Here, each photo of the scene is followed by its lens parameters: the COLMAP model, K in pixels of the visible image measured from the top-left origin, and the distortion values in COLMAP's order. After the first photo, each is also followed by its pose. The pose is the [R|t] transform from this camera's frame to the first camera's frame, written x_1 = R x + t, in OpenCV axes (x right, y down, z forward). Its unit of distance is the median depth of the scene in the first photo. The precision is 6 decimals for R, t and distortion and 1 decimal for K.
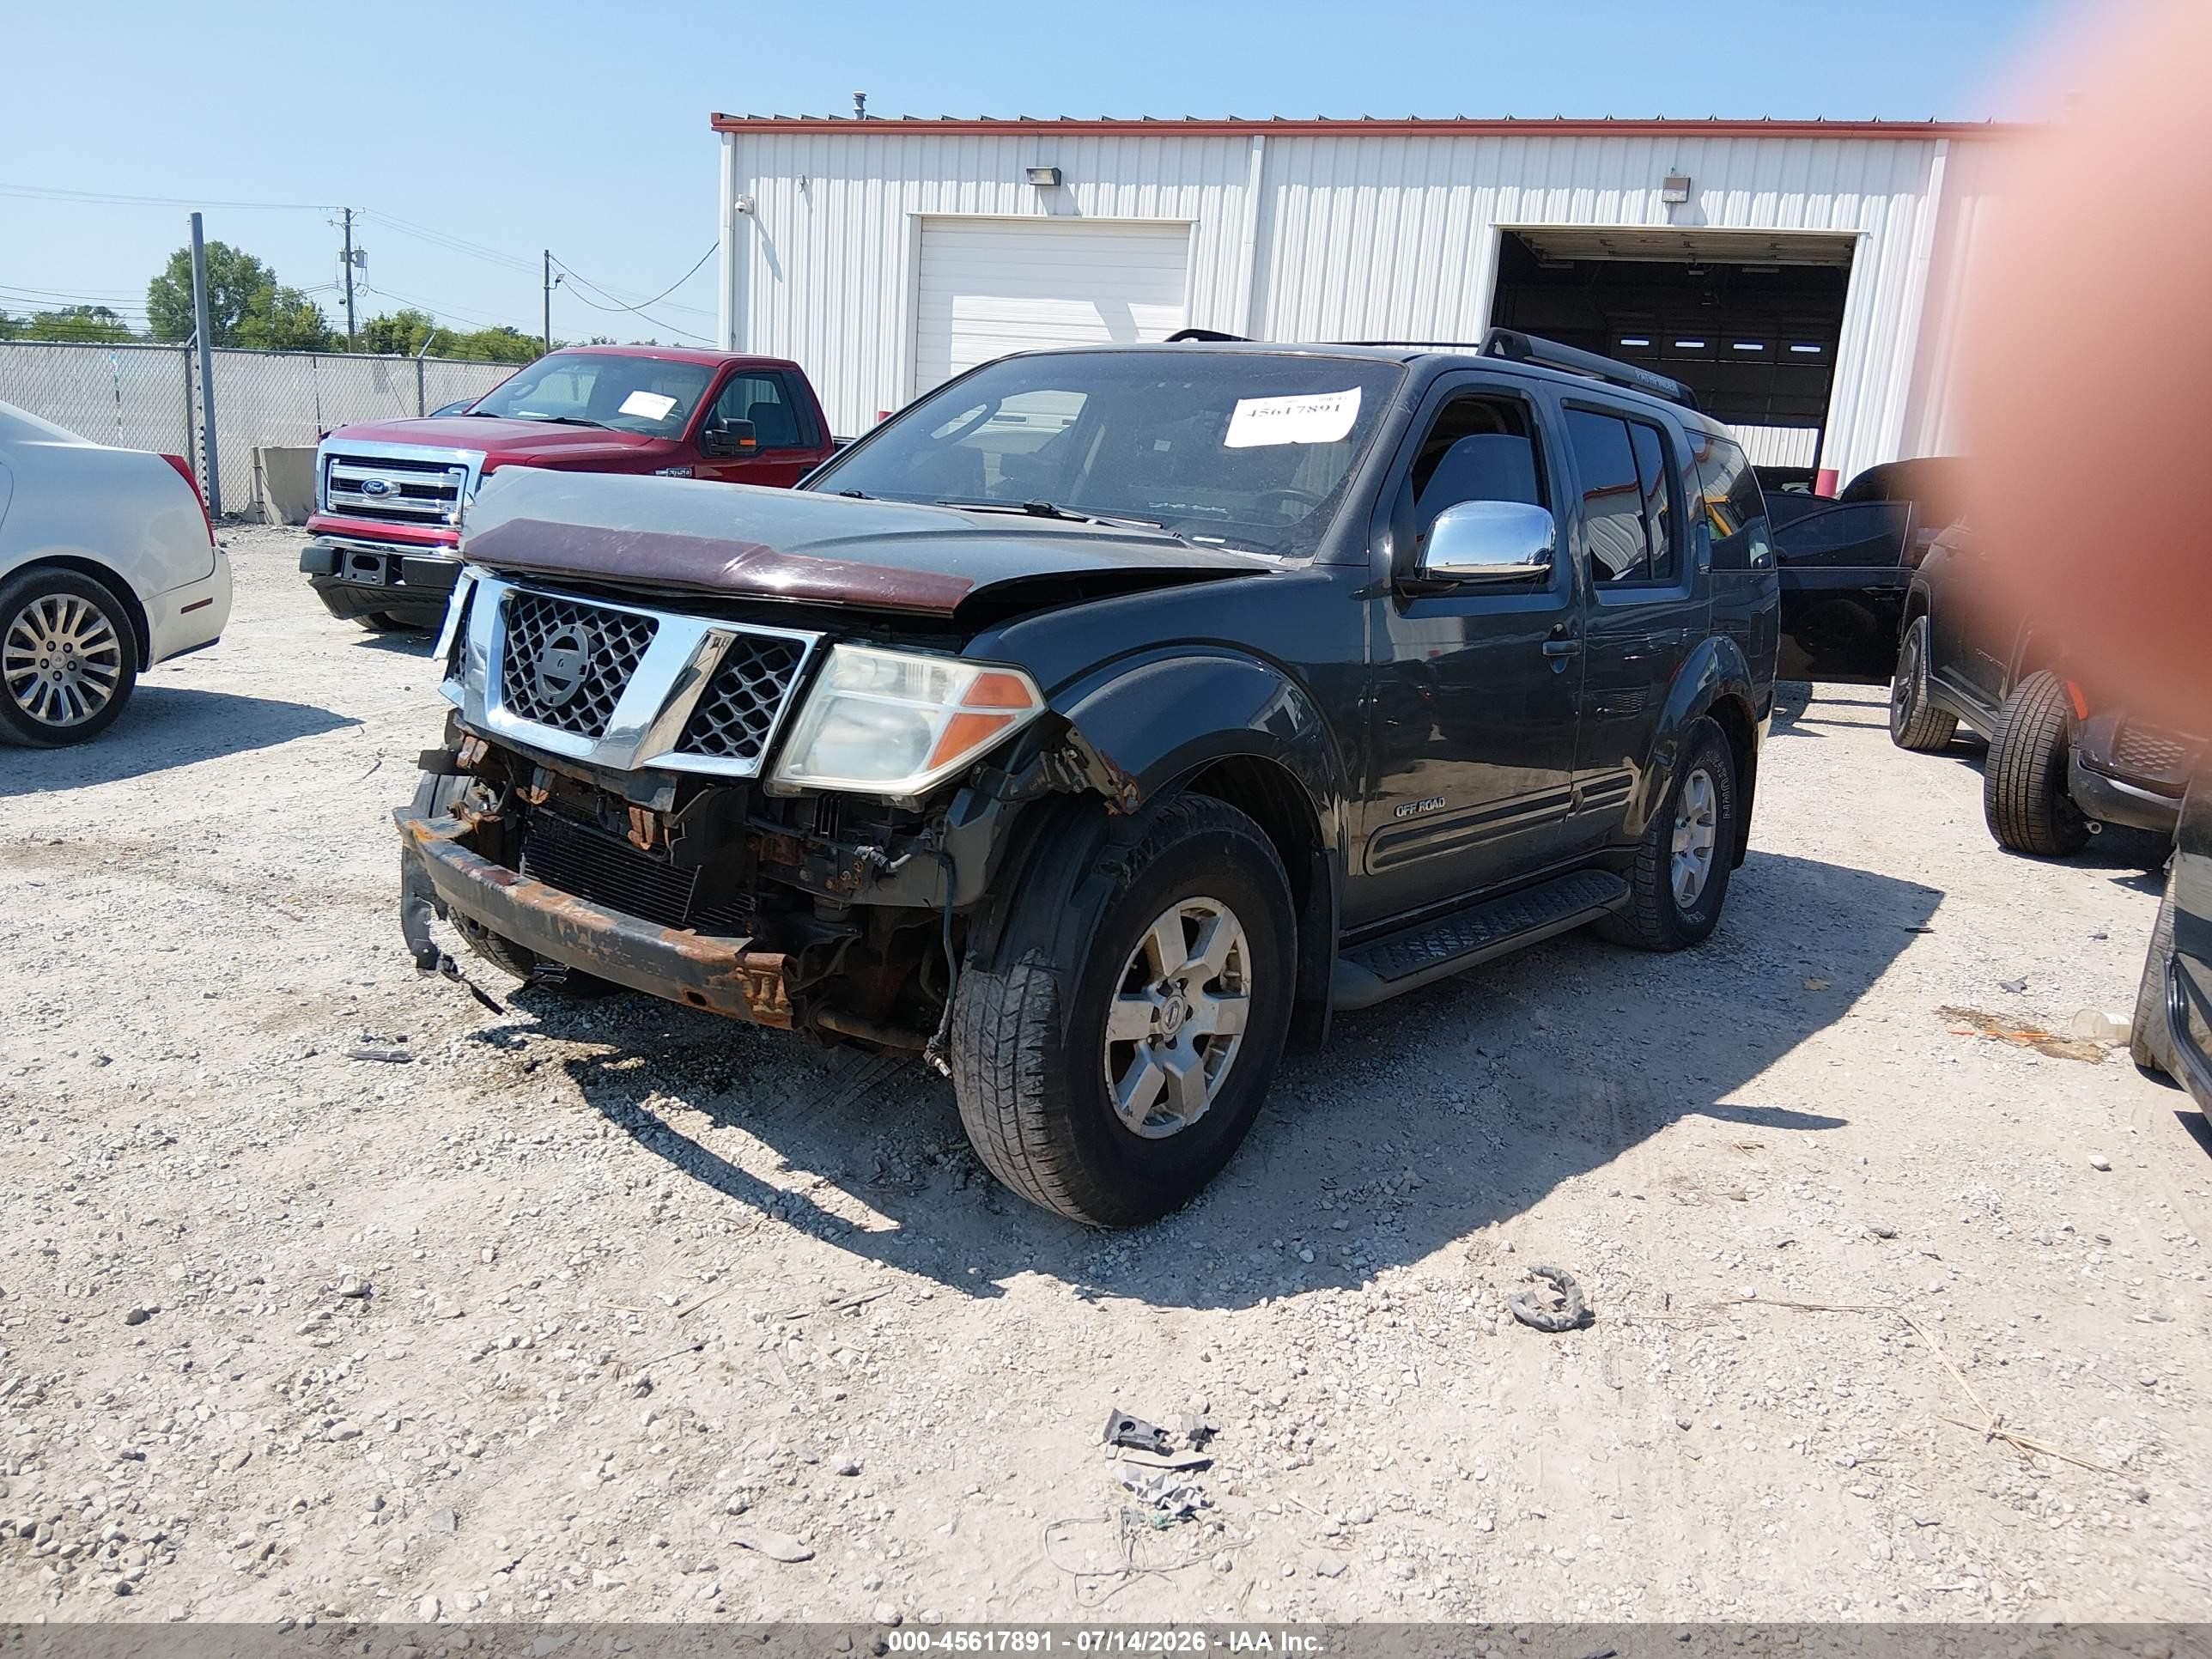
lens RADIAL K [[1664.0, 0, 1106.0], [0, 1664.0, 829.5], [0, 0, 1]] dist [0.080926, -0.144943]
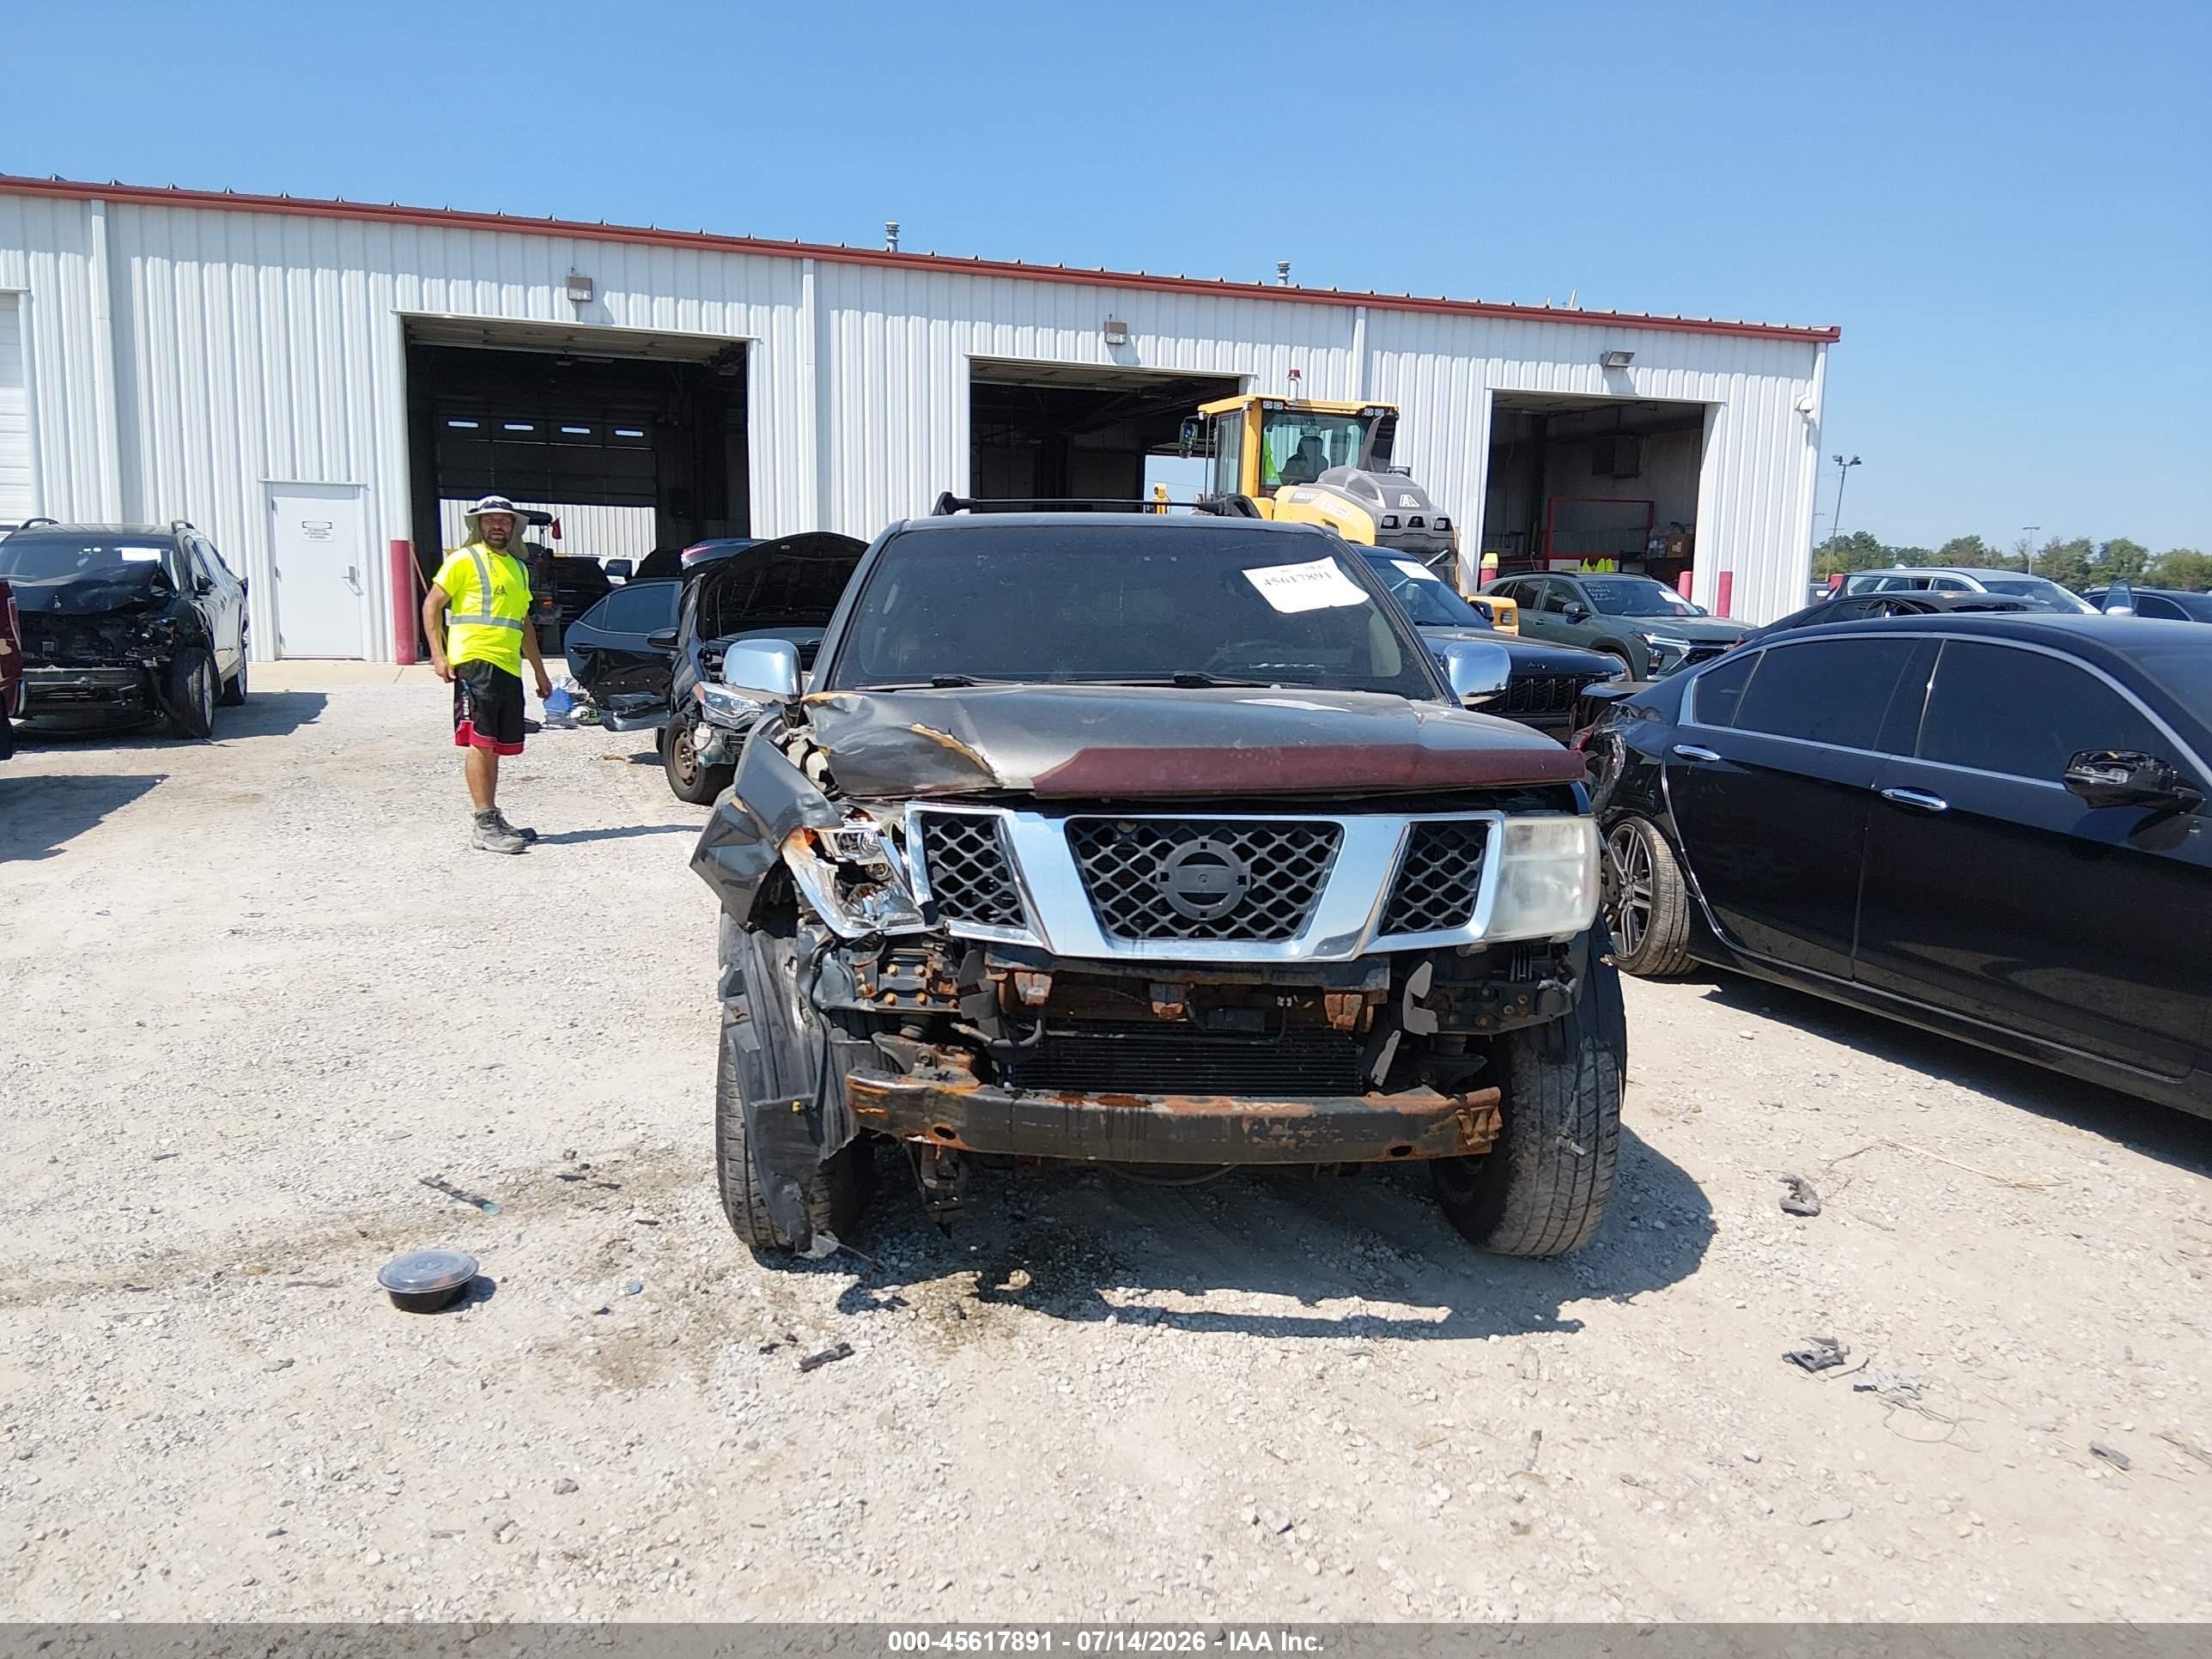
lens RADIAL K [[1670.5, 0, 1106.0], [0, 1670.5, 829.5], [0, 0, 1]] dist [0.089587, -0.146702]
pose [[0.751272, -0.151744, 0.642311, -0.136629], [0.177583, 0.983796, 0.024711, -0.021846], [-0.635653, 0.095498, 0.766045, 0.031054]]
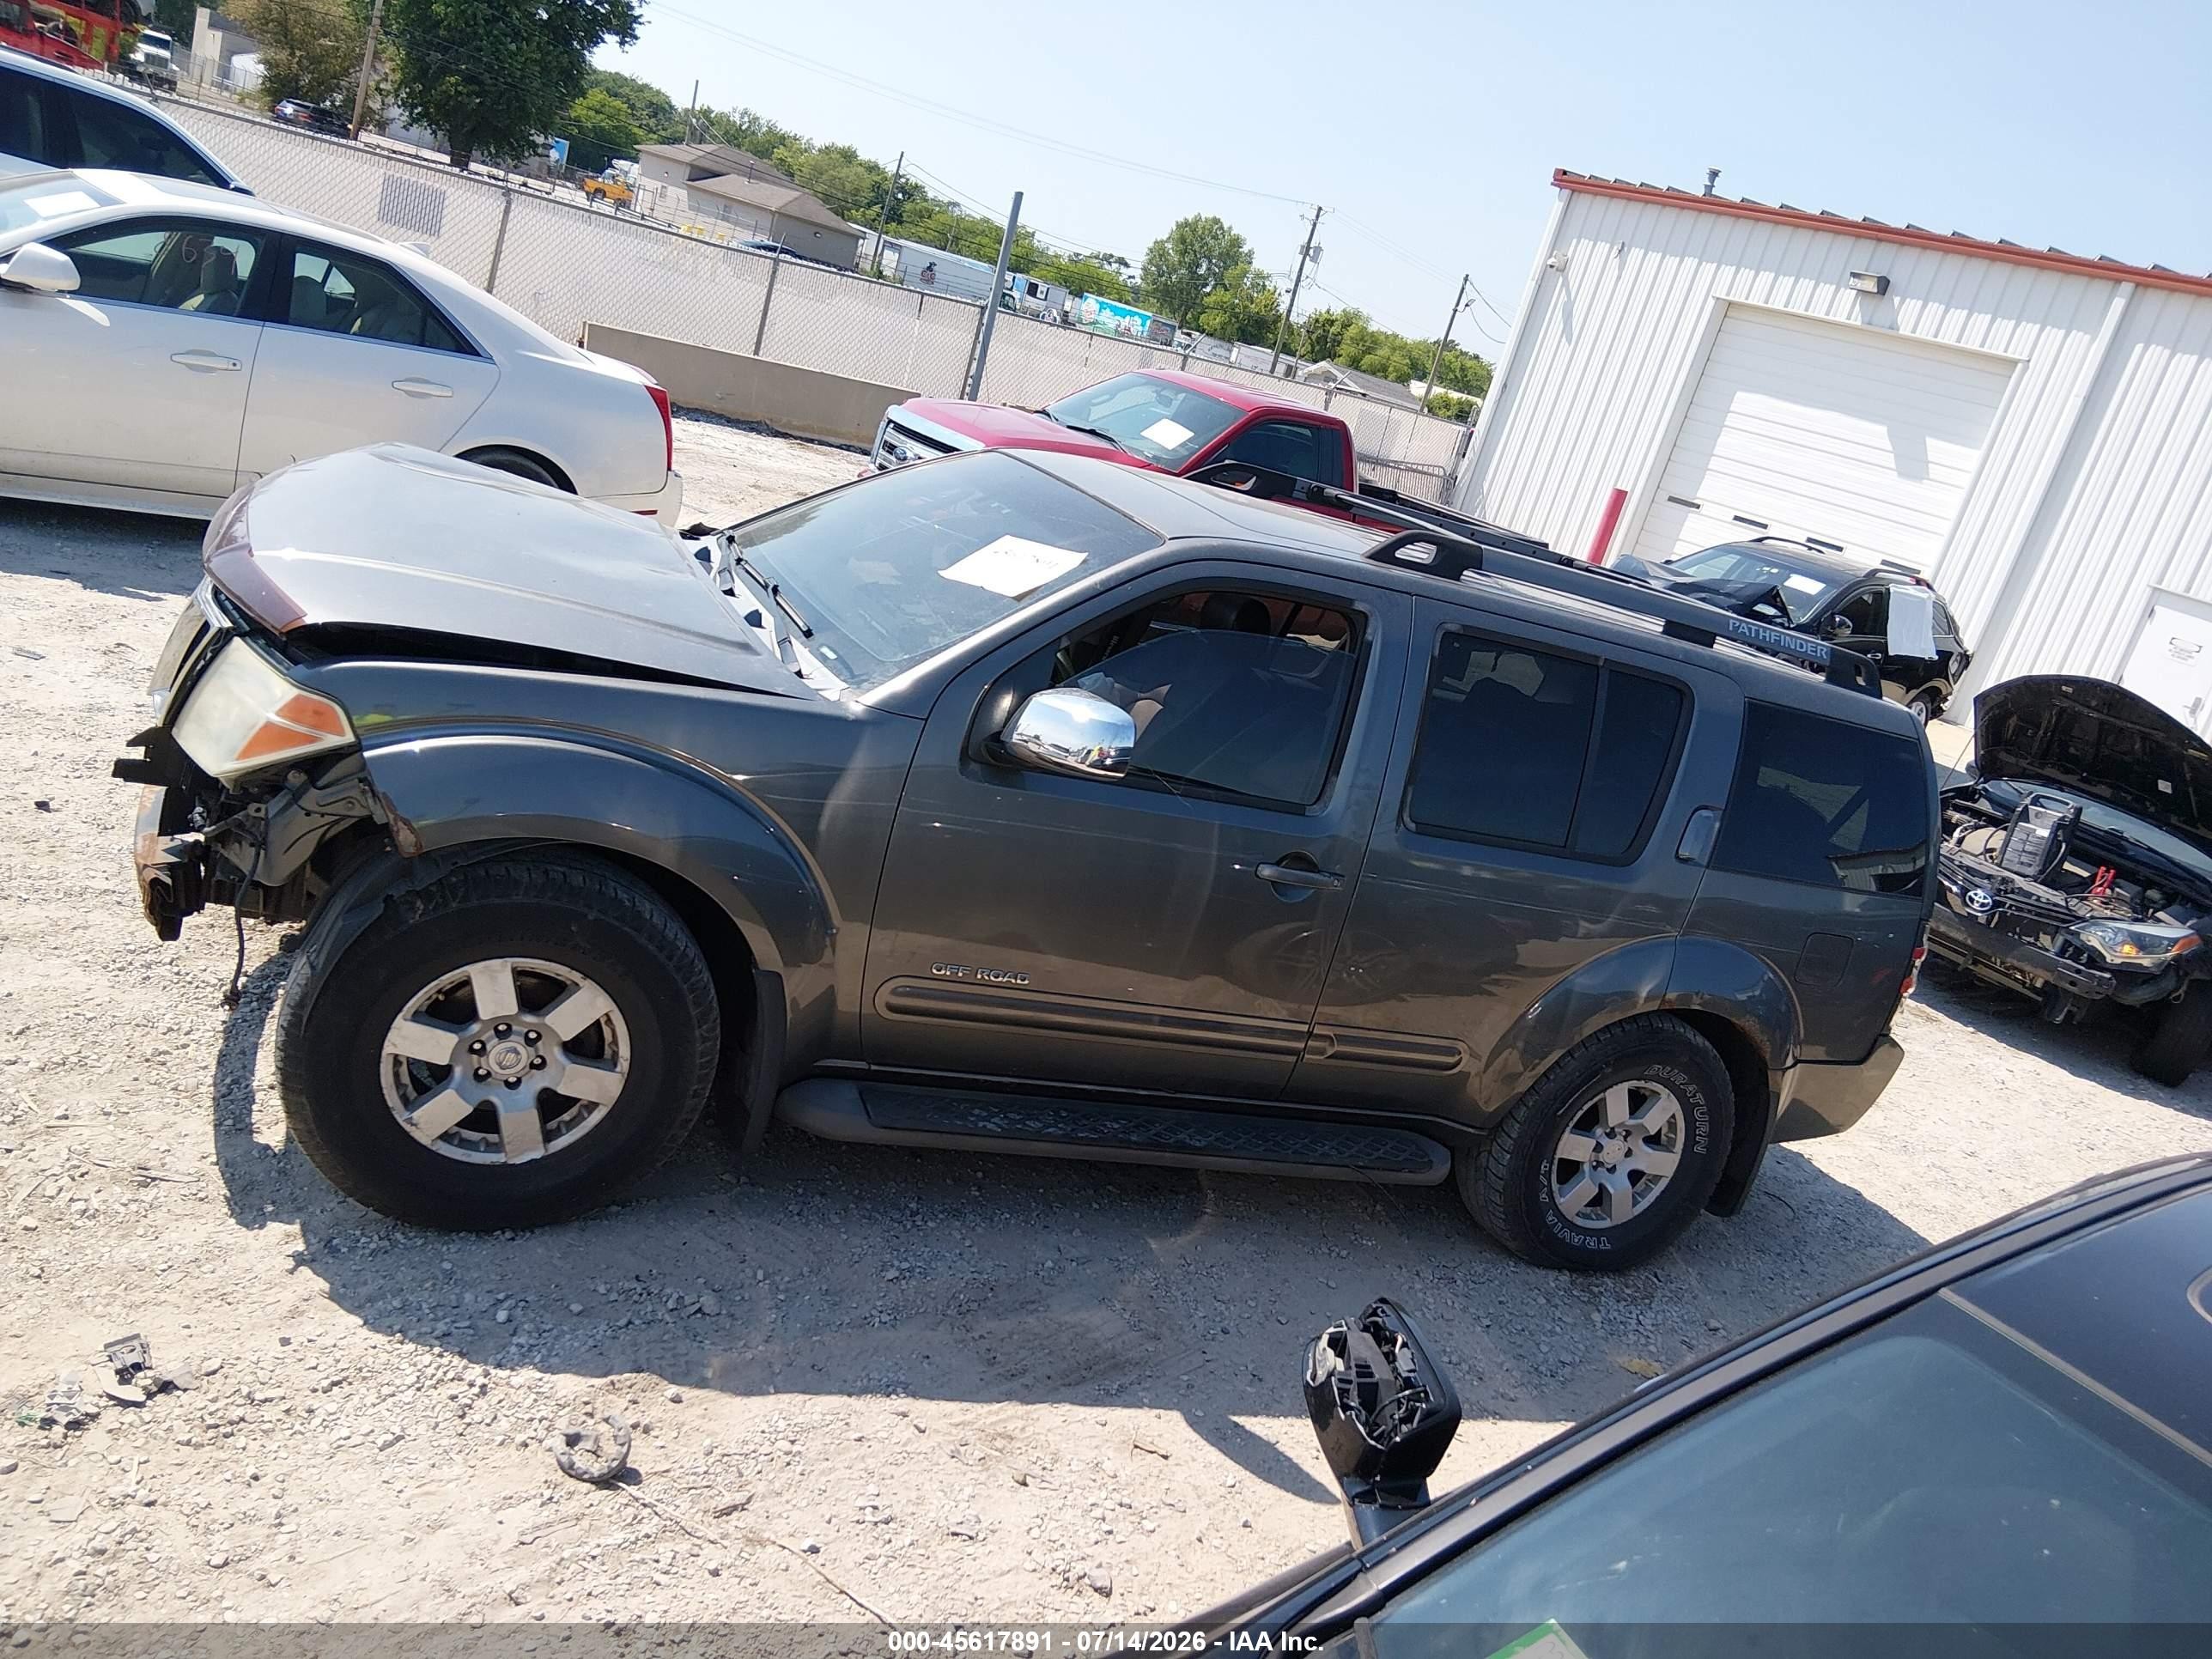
lens RADIAL K [[1664.0, 0, 1106.0], [0, 1664.0, 829.5], [0, 0, 1]] dist [0.080926, -0.144943]
pose [[0.851655, 0.304735, -0.426404, 0.103444], [-0.312853, 0.948329, 0.052874, -0.027115], [0.420484, 0.088372, 0.902986, 0.023036]]
